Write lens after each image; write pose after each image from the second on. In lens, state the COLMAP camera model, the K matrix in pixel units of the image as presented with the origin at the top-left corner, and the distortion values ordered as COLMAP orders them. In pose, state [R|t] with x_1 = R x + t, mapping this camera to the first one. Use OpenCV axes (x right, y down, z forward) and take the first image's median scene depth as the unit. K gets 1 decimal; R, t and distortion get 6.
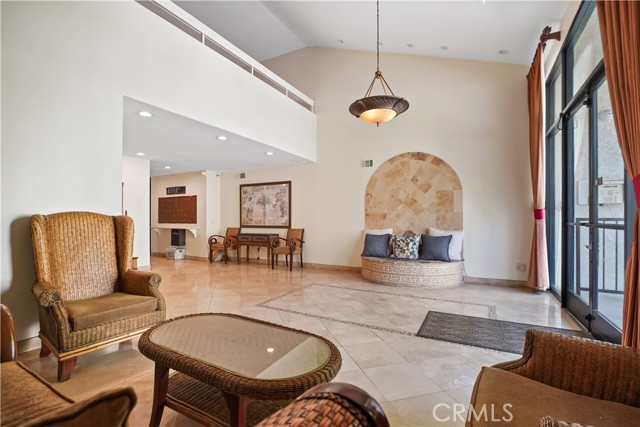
lens RADIAL K [[297.1, 0, 321.0], [0, 297.1, 220.2], [0, 0, 1]] dist [-0.063066, 0.017942]
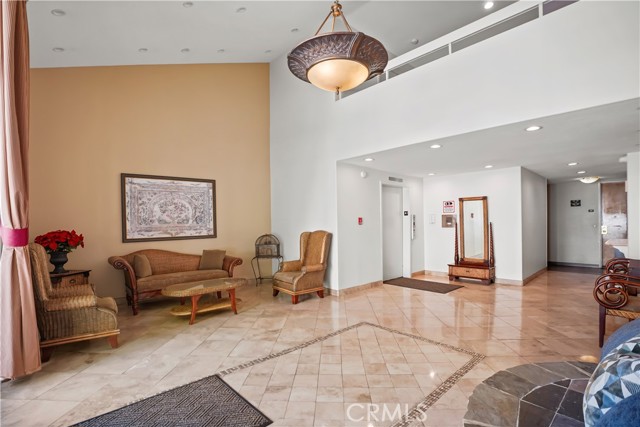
lens RADIAL K [[297.1, 0, 321.0], [0, 297.1, 220.2], [0, 0, 1]] dist [-0.063066, 0.017942]
pose [[-0.309223, 0.004119, -0.950981, 0.906039], [0.012065, 0.999927, 0.000408, -0.079754], [0.950913, -0.011347, -0.309250, 1.321747]]
